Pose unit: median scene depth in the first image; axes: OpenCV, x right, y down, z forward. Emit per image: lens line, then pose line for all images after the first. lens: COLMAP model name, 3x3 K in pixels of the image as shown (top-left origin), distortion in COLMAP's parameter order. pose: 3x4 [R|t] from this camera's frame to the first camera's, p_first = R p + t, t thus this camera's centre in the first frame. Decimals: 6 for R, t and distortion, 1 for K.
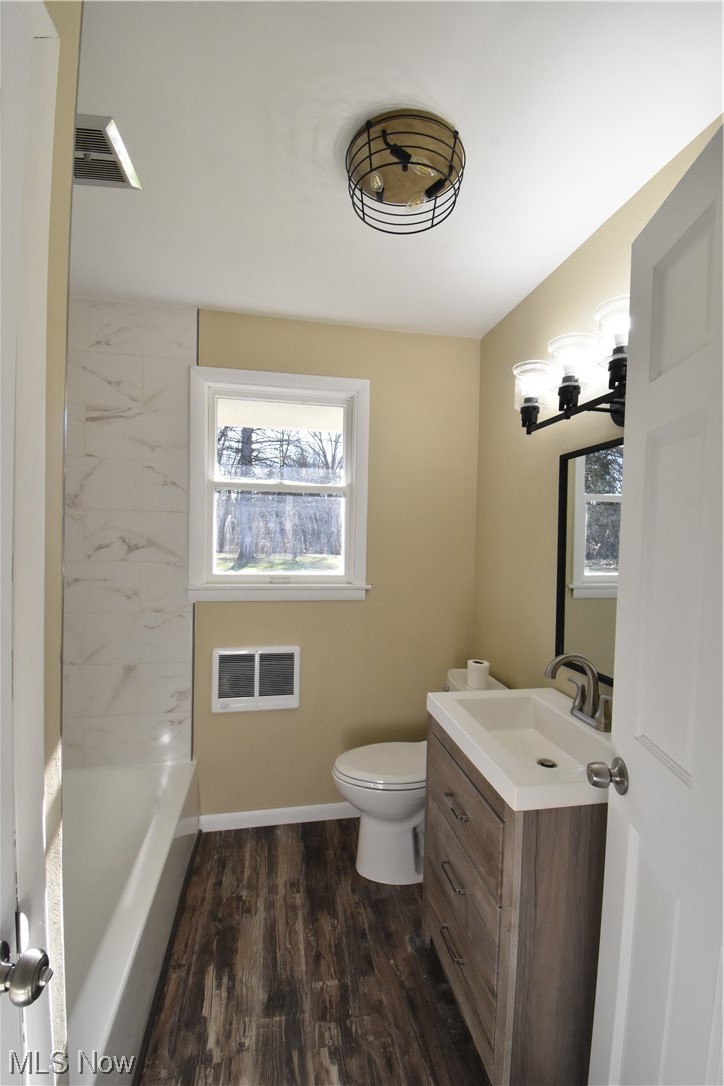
lens RADIAL K [[484.4, 0, 372.2], [0, 484.4, 545.8], [0, 0, 1]] dist [0.004203, -0.021271]
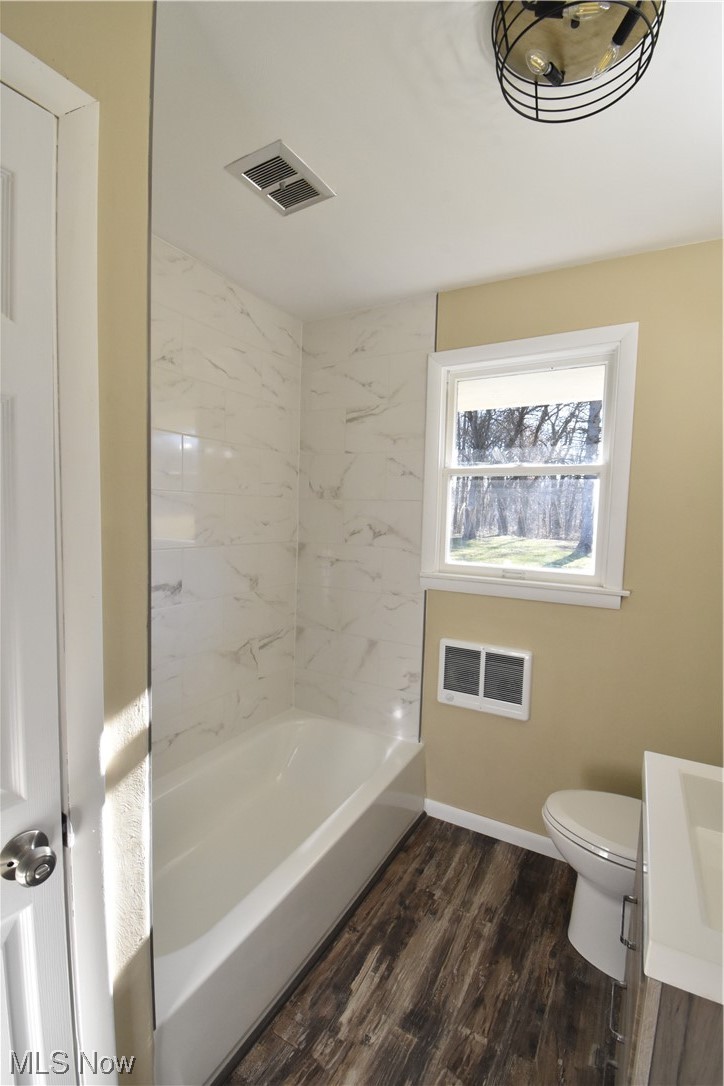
lens RADIAL K [[484.4, 0, 372.2], [0, 484.4, 545.8], [0, 0, 1]] dist [0.004203, -0.021271]
pose [[0.754421, 0.044358, -0.654890, 0.217629], [-0.024995, 0.998932, 0.038868, -0.012058], [0.655915, -0.012954, 0.754724, 0.169477]]
